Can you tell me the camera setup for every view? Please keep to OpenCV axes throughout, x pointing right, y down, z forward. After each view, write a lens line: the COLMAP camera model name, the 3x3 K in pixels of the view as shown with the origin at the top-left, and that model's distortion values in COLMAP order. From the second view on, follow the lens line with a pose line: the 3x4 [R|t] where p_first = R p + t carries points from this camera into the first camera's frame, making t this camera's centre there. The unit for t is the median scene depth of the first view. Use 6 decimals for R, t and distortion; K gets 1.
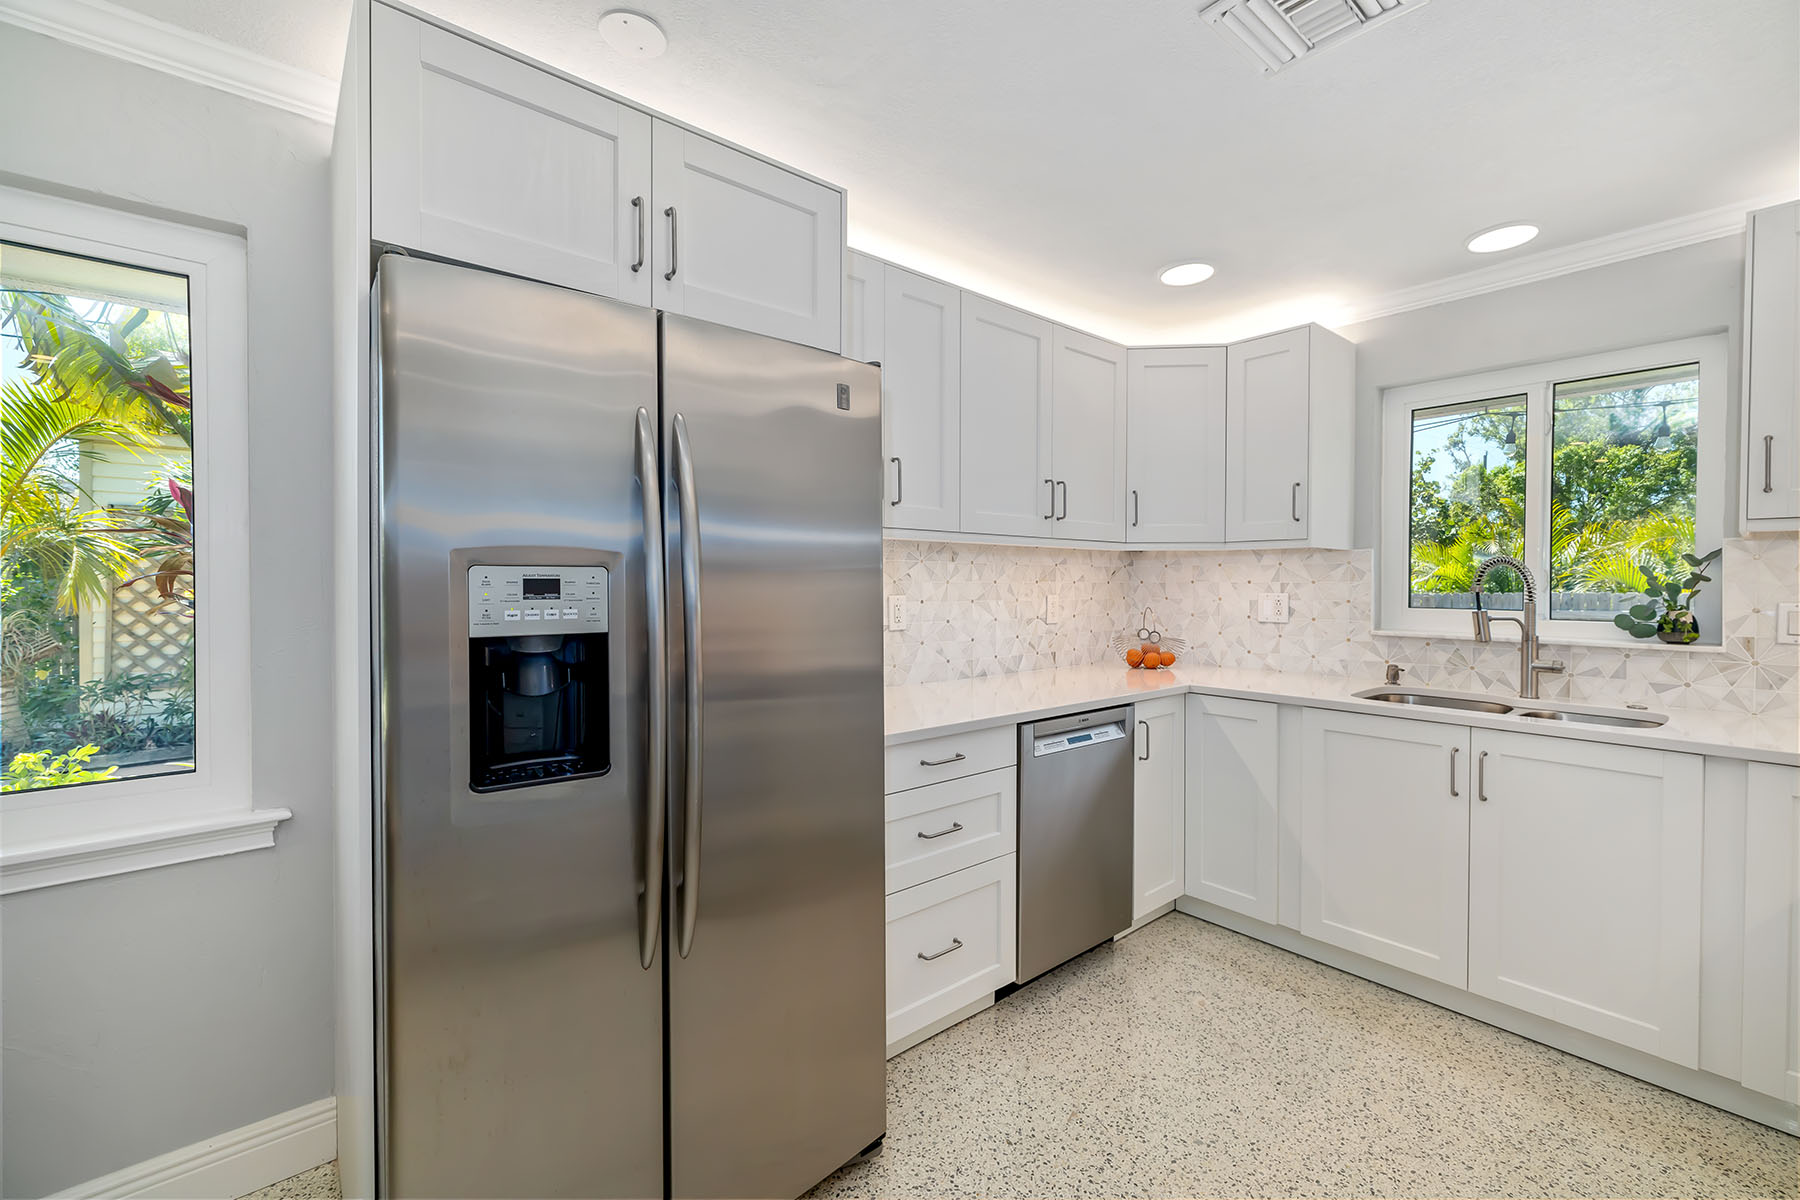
lens RADIAL K [[749.4, 0, 904.6], [0, 749.4, 591.0], [0, 0, 1]] dist [0.001614, 0.000321]
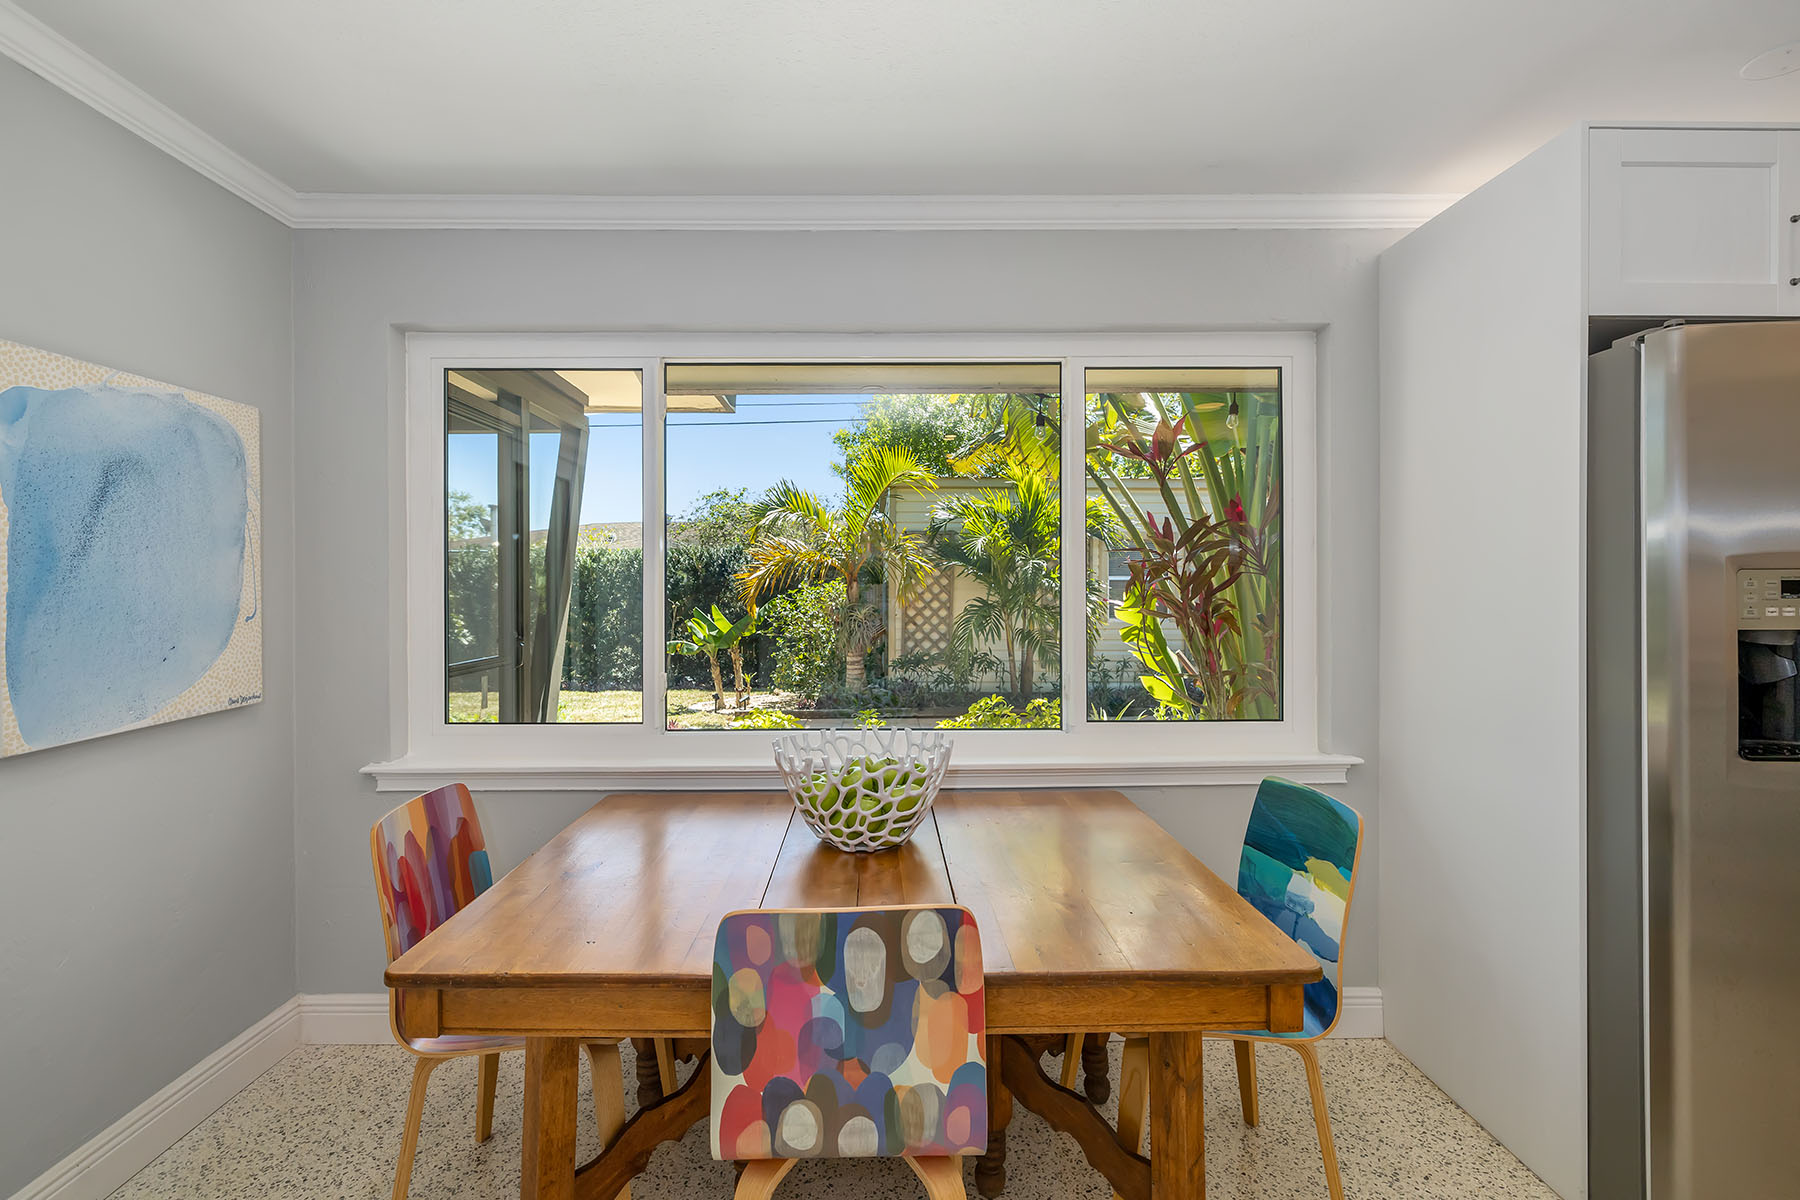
lens RADIAL K [[777.2, 0, 887.4], [0, 777.2, 587.6], [0, 0, 1]] dist [0.000363, 0.000314]
pose [[0.768639, -0.003179, -0.639675, -0.382232], [-0.001804, 0.999973, -0.007137, 0.002876], [0.639681, 0.006640, 0.768612, -0.380749]]
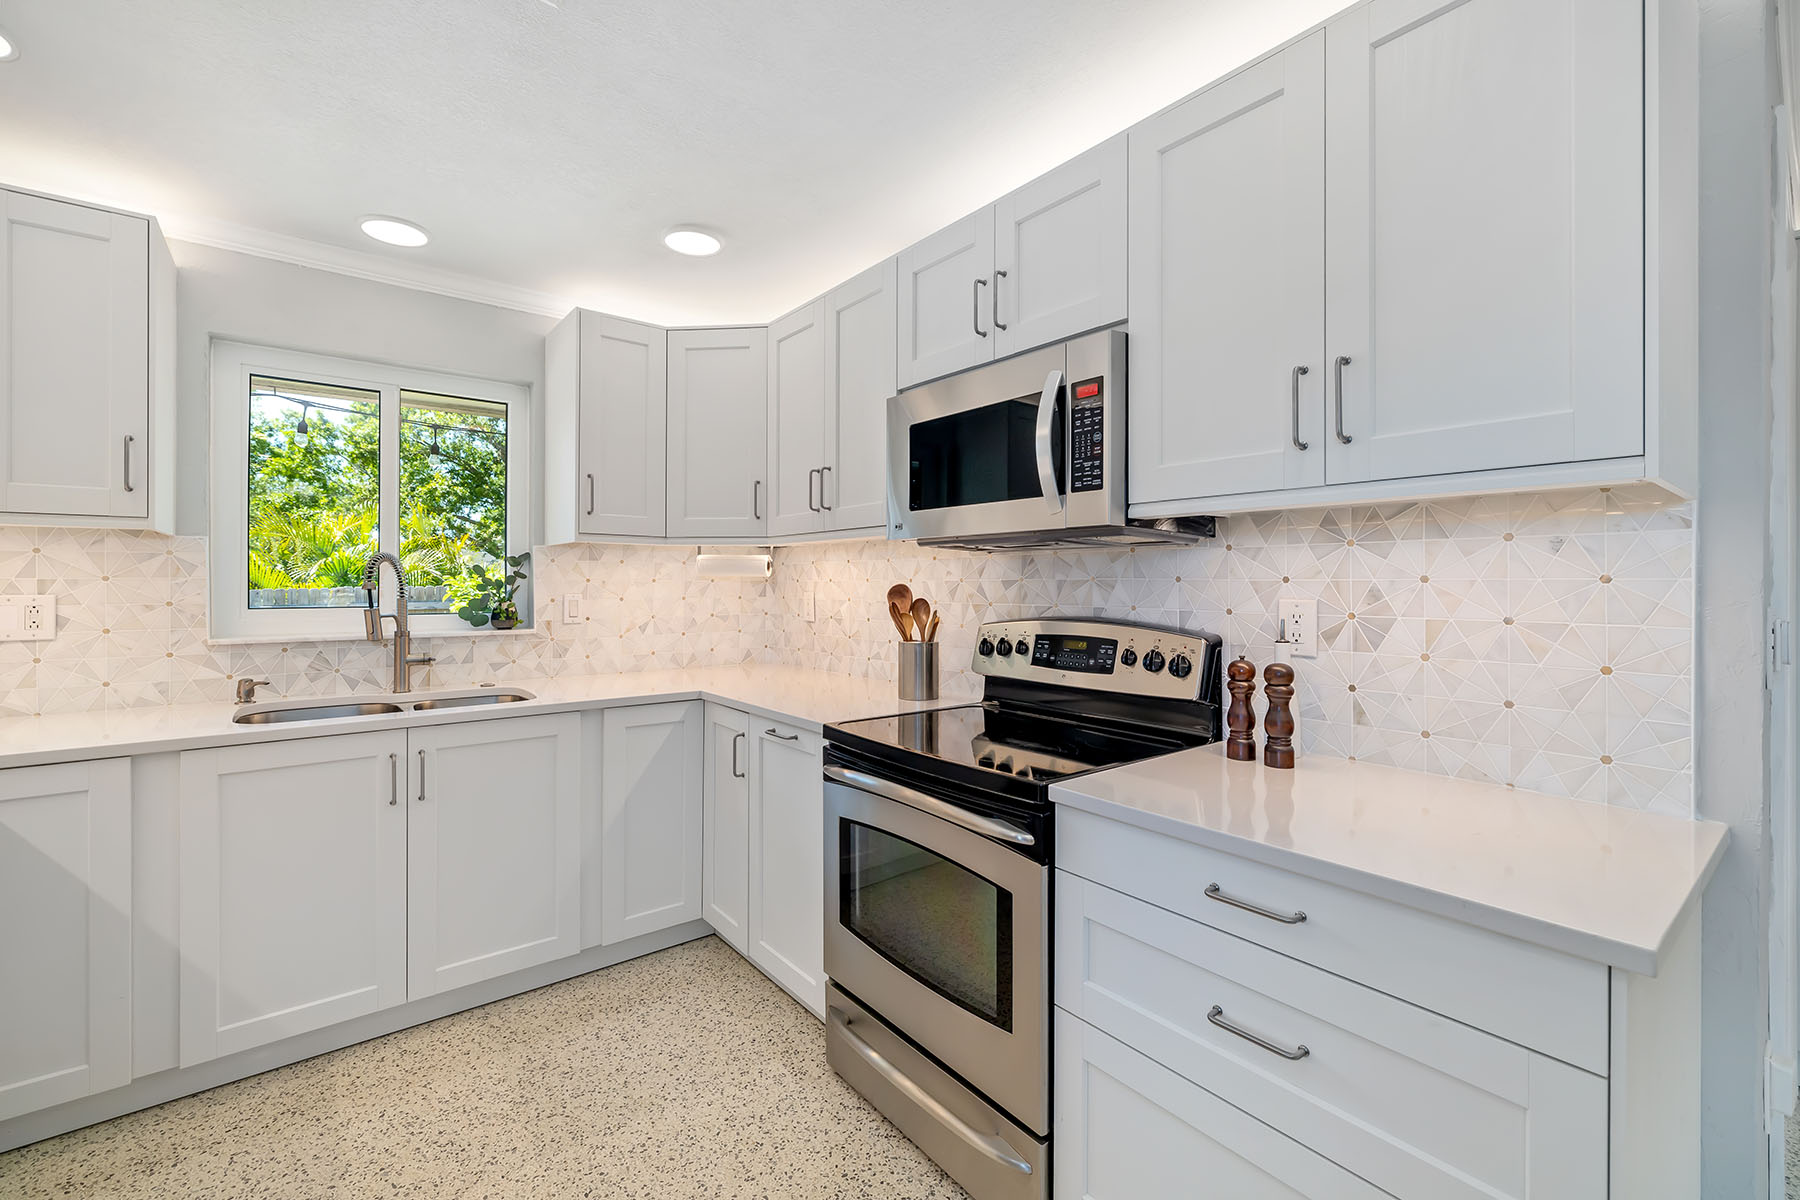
lens RADIAL K [[754.4, 0, 905.6], [0, 754.4, 582.6], [0, 0, 1]] dist [-0.000028, 0.000010]
pose [[0.026155, -0.003856, 0.999650, -0.175317], [0.009340, 0.999950, 0.003613, -0.004046], [-0.999614, 0.009243, 0.026190, 0.288151]]
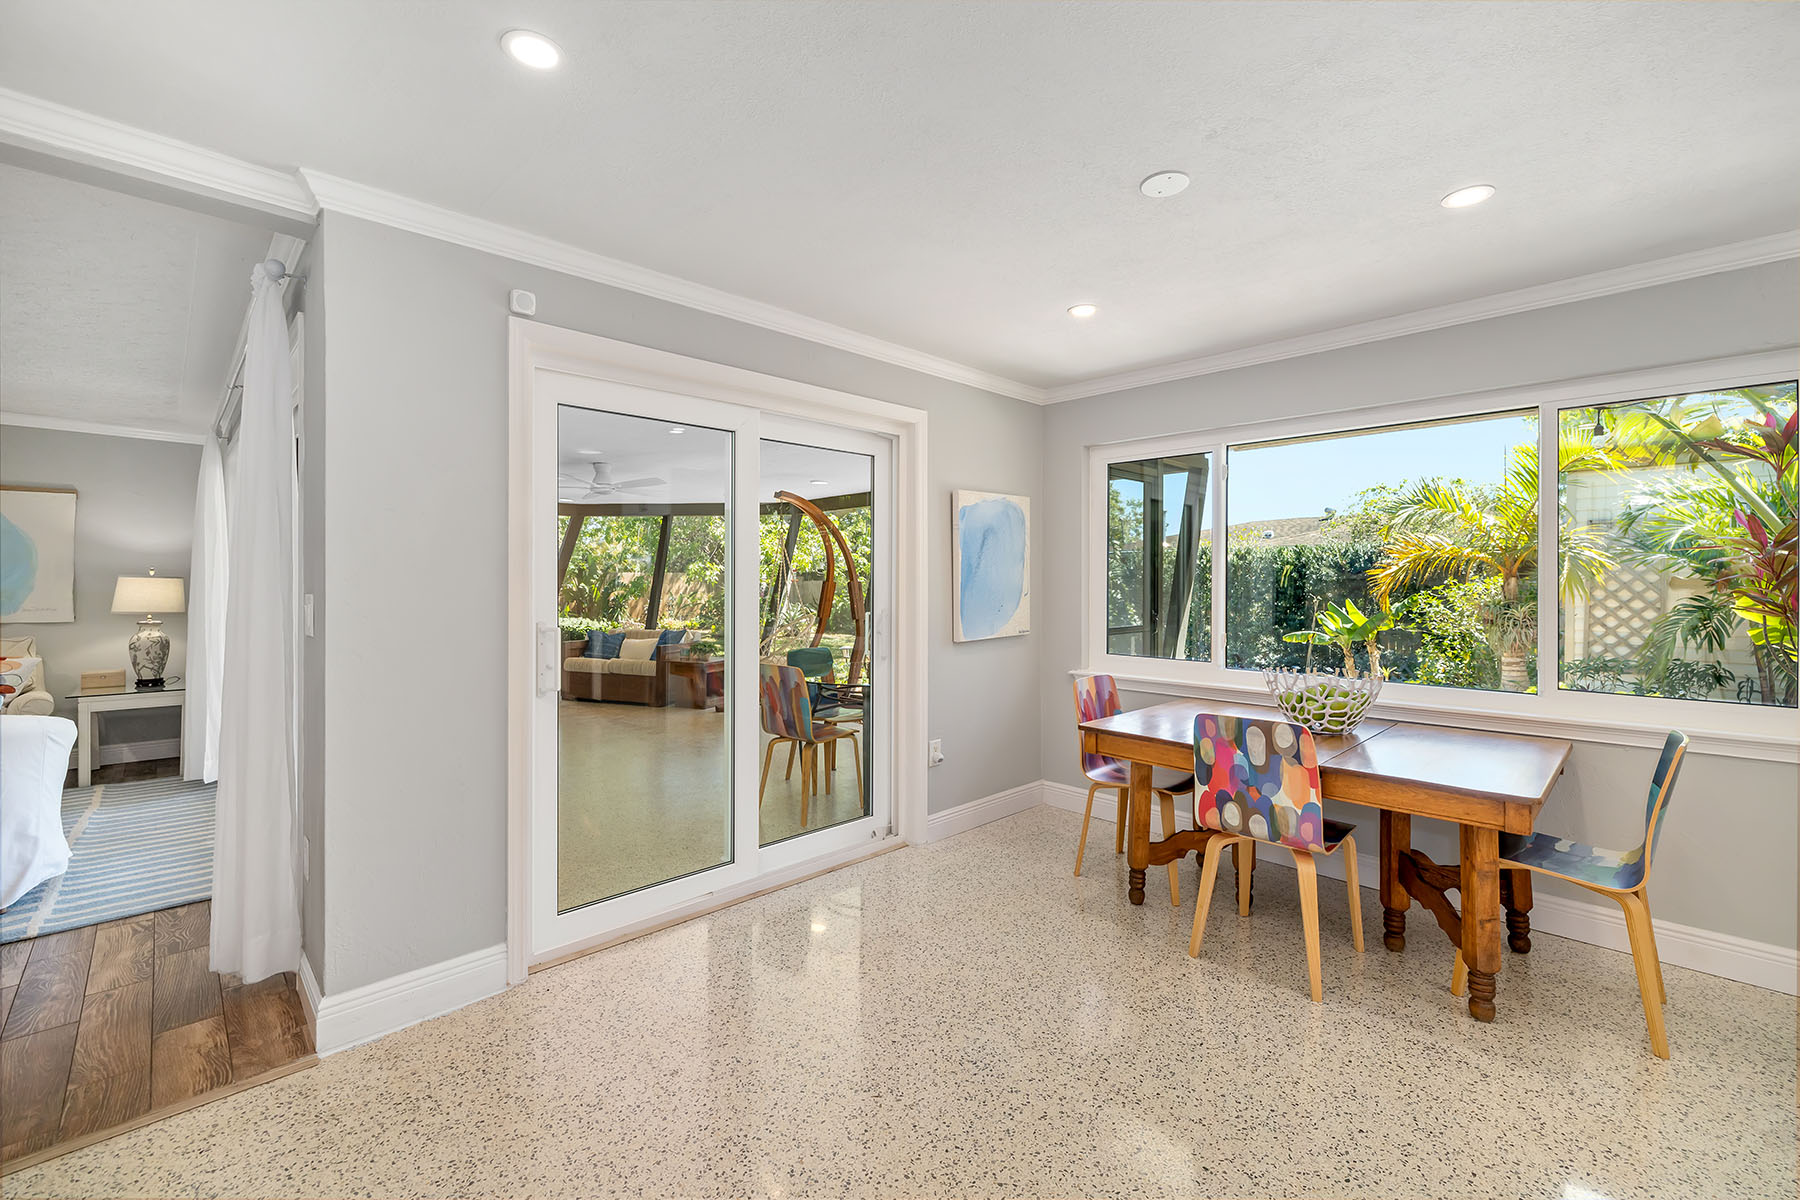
lens RADIAL K [[754.4, 0, 905.6], [0, 754.4, 582.6], [0, 0, 1]] dist [-0.000028, 0.000010]
pose [[0.074311, -0.000546, -0.997235, 0.281213], [-0.012072, 0.999926, -0.001447, 0.009022], [0.997162, 0.012146, 0.074299, -0.584690]]
